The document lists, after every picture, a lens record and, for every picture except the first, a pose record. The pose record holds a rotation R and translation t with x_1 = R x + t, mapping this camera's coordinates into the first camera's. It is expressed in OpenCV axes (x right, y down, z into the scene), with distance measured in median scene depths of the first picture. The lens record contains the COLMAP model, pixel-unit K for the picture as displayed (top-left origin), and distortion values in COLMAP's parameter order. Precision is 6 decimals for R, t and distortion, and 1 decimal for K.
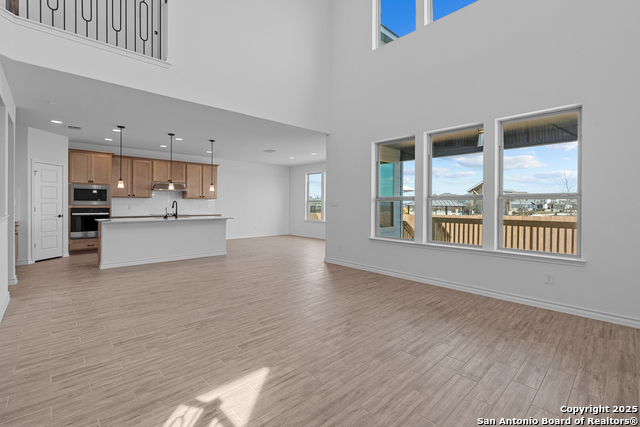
lens RADIAL K [[293.6, 0, 319.7], [0, 293.6, 206.4], [0, 0, 1]] dist [-0.008464, 0.002758]
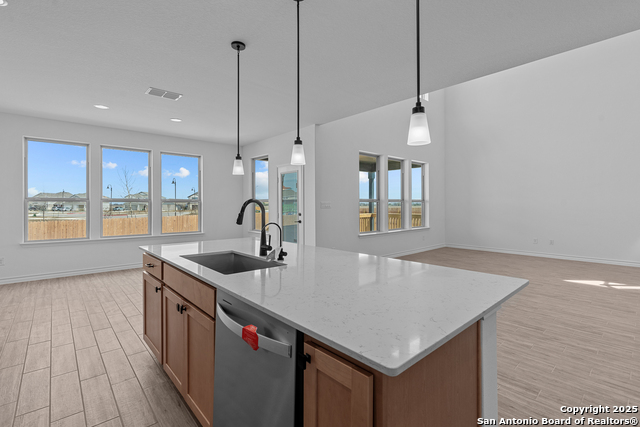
lens RADIAL K [[293.6, 0, 325.7], [0, 293.6, 209.0], [0, 0, 1]] dist [-0.008464, 0.002758]
pose [[0.001472, -0.019677, 0.999805, -0.955749], [0.008441, 0.999771, 0.019664, -0.015183], [-0.999963, 0.008411, 0.001637, 1.132166]]
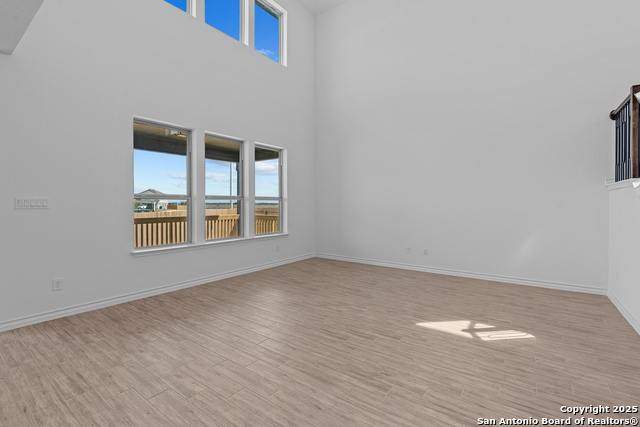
lens RADIAL K [[293.6, 0, 319.2], [0, 293.6, 204.4], [0, 0, 1]] dist [-0.008464, 0.002758]
pose [[-0.191866, -0.006916, 0.981397, -0.591738], [0.005126, 0.999954, 0.008049, -0.009011], [-0.981408, 0.006575, -0.191822, 0.701403]]
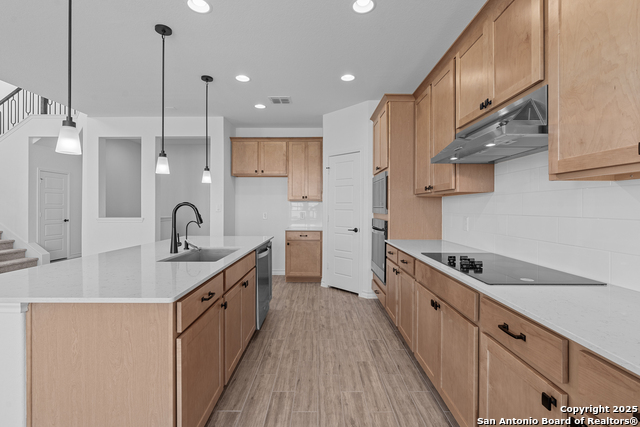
lens RADIAL K [[287.4, 0, 319.1], [0, 287.4, 208.8], [0, 0, 1]] dist [0.000129, 0.000042]
pose [[-0.679281, -0.002780, -0.733873, -0.429028], [-0.008869, 0.999951, 0.004421, -0.015260], [0.733825, 0.009512, -0.679272, 1.634035]]
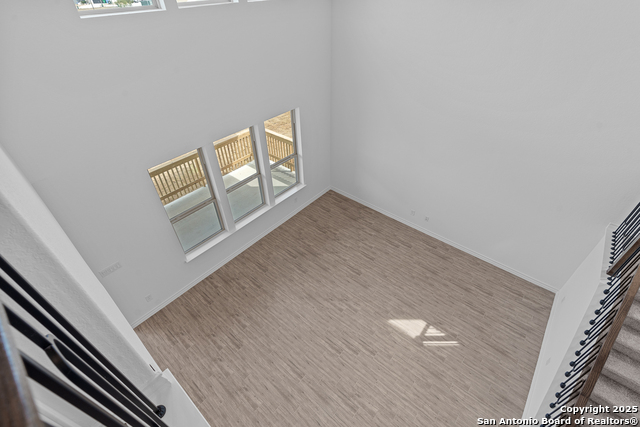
lens RADIAL K [[293.6, 0, 316.2], [0, 293.6, 212.0], [0, 0, 1]] dist [-0.008464, 0.002758]
pose [[-0.109137, -0.628582, 0.770048, -0.479927], [0.022375, 0.772925, 0.634102, -0.578855], [-0.993775, 0.086434, -0.070290, 0.651604]]
